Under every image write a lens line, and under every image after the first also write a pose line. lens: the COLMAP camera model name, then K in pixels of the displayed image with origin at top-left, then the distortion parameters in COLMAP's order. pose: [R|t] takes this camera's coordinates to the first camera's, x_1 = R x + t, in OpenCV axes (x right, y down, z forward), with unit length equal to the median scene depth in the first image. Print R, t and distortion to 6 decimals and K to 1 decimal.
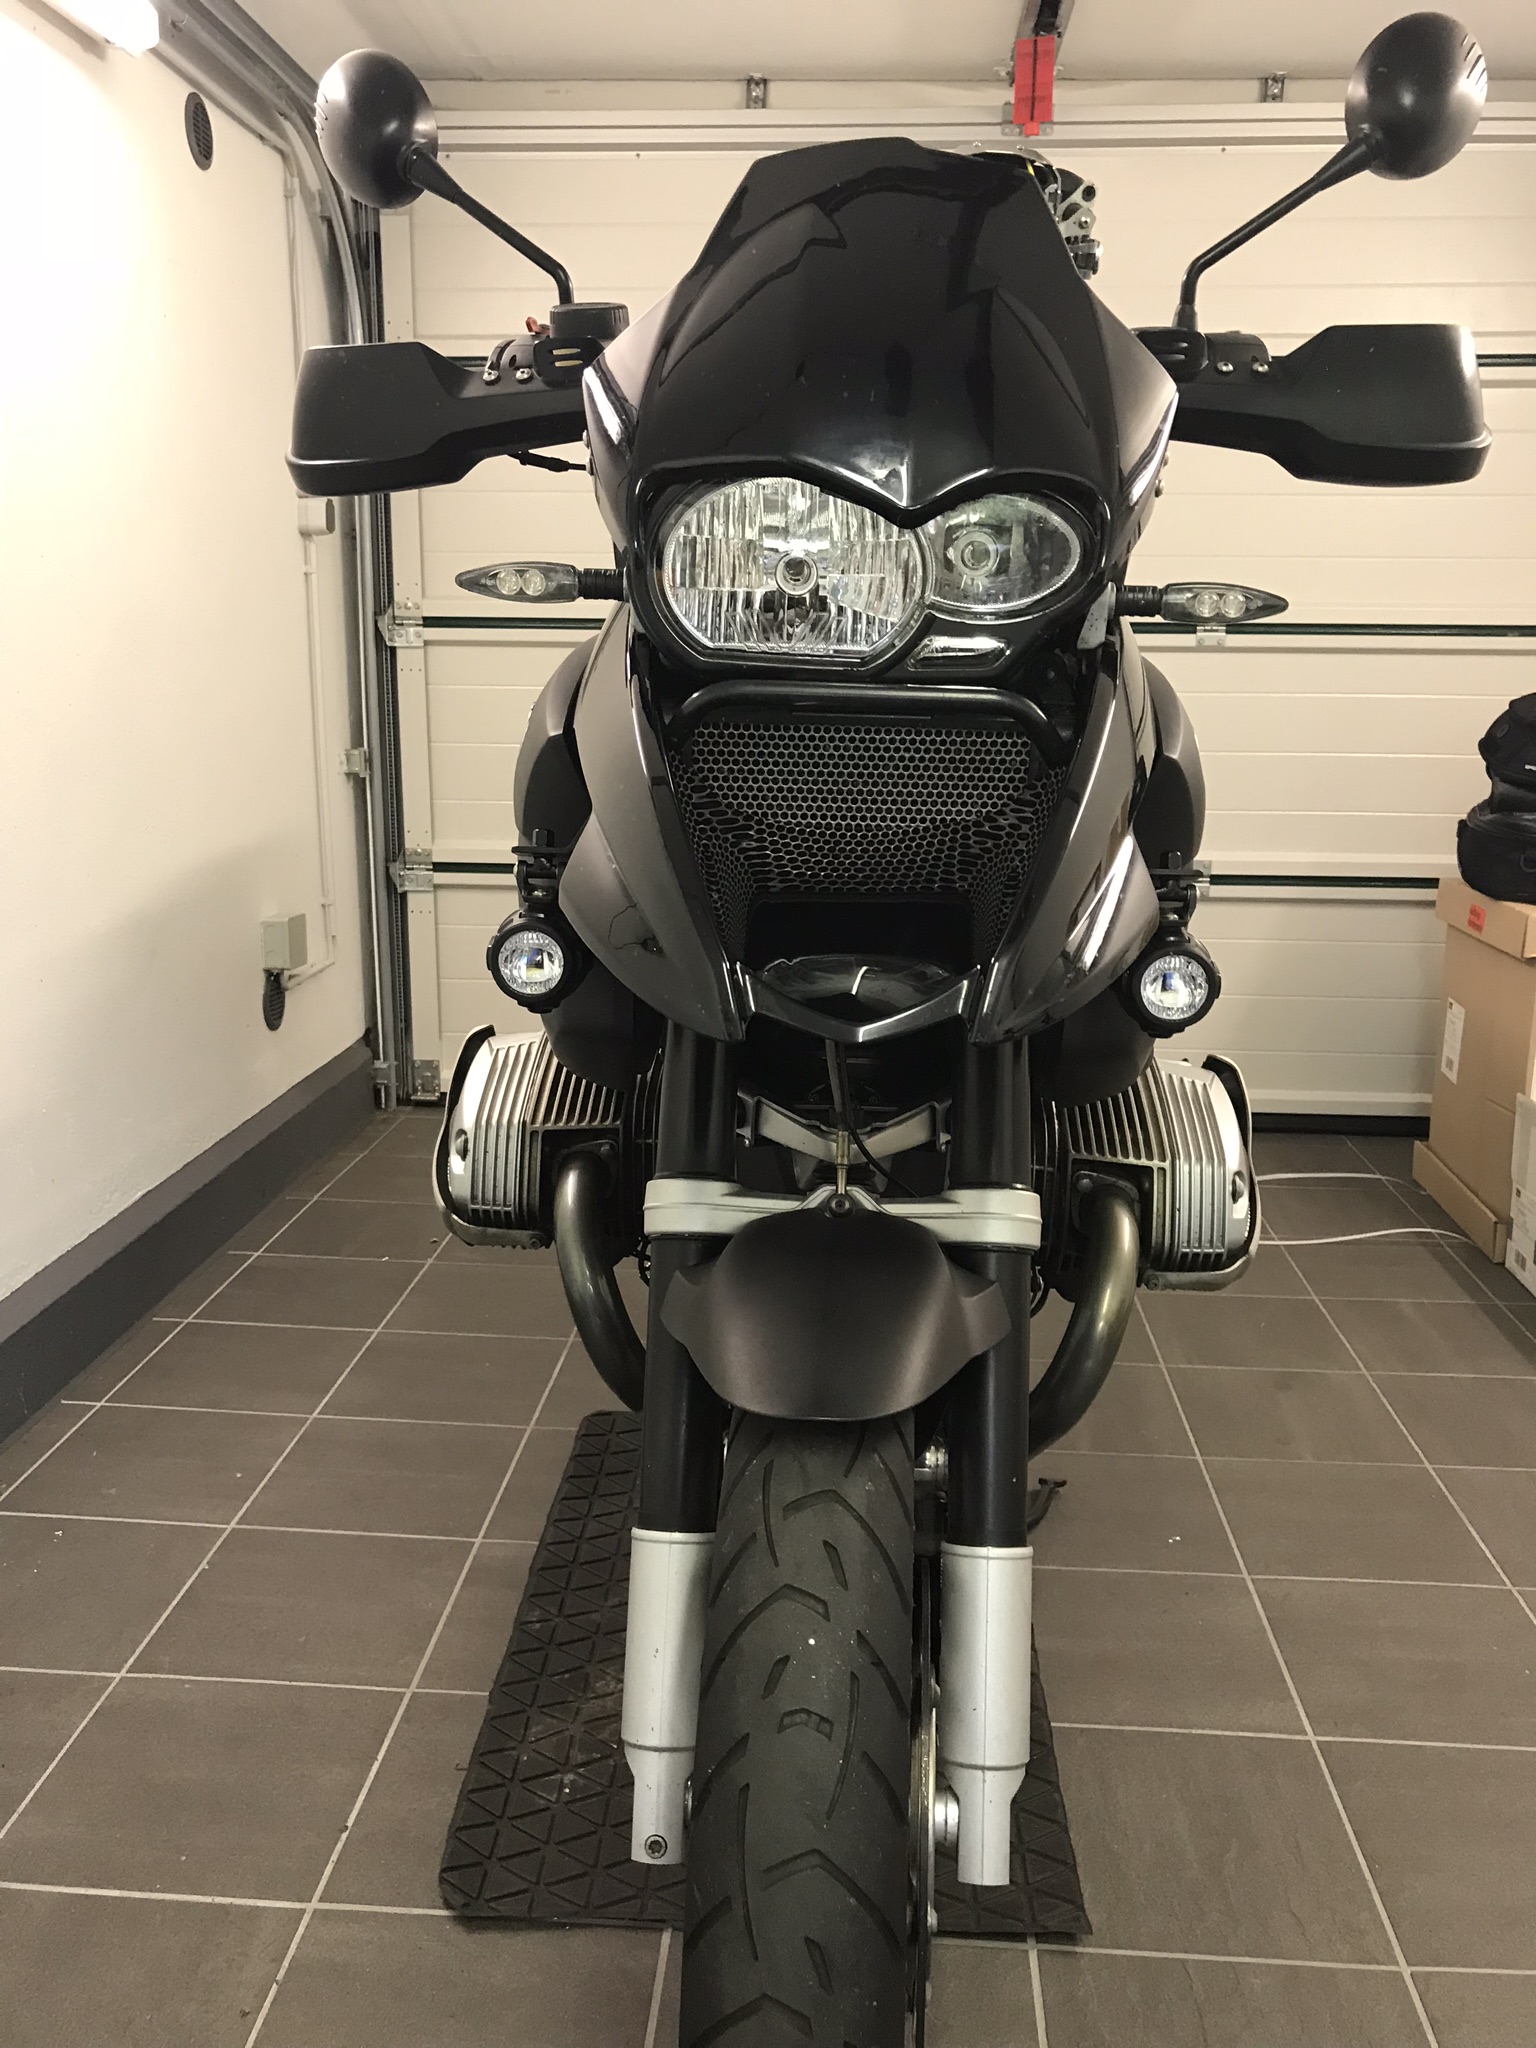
lens RADIAL K [[1643.3, 0, 768.0], [0, 1643.3, 1024.0], [0, 0, 1]] dist [0.009376, 0.008608]
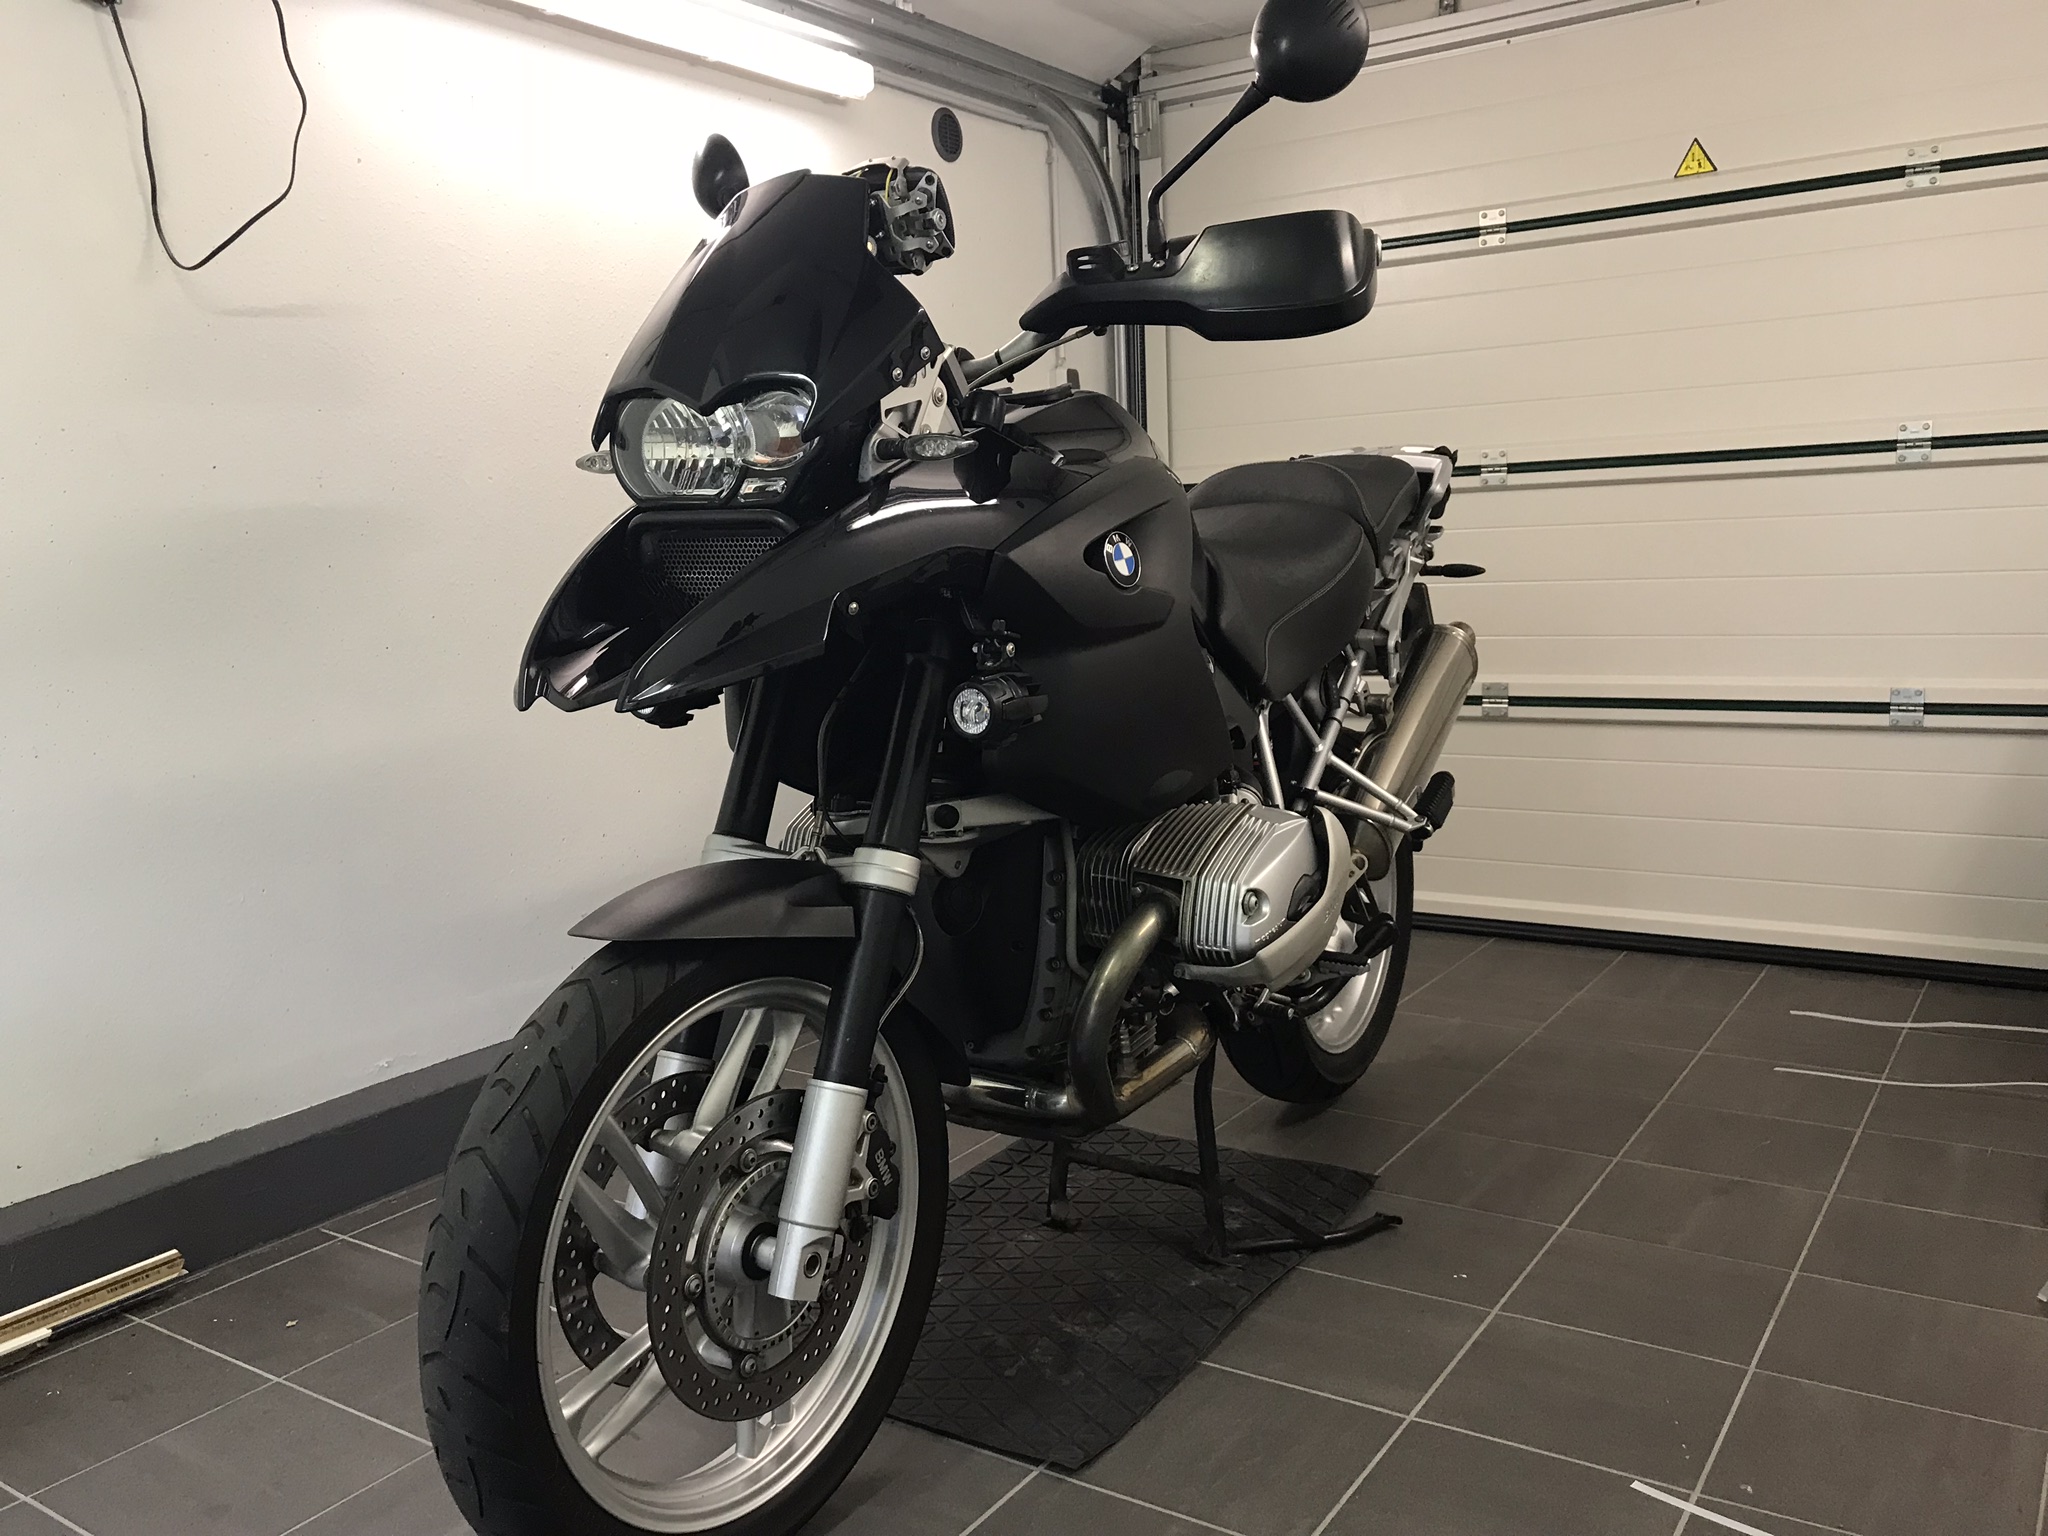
lens RADIAL K [[1643.3, 0, 1024.0], [0, 1643.3, 768.0], [0, 0, 1]] dist [0.009376, 0.008608]
pose [[0.867746, 0.023345, -0.496459, 0.840266], [-0.059529, 0.996587, -0.057188, 0.090294], [0.493430, 0.079179, 0.866174, -0.178697]]
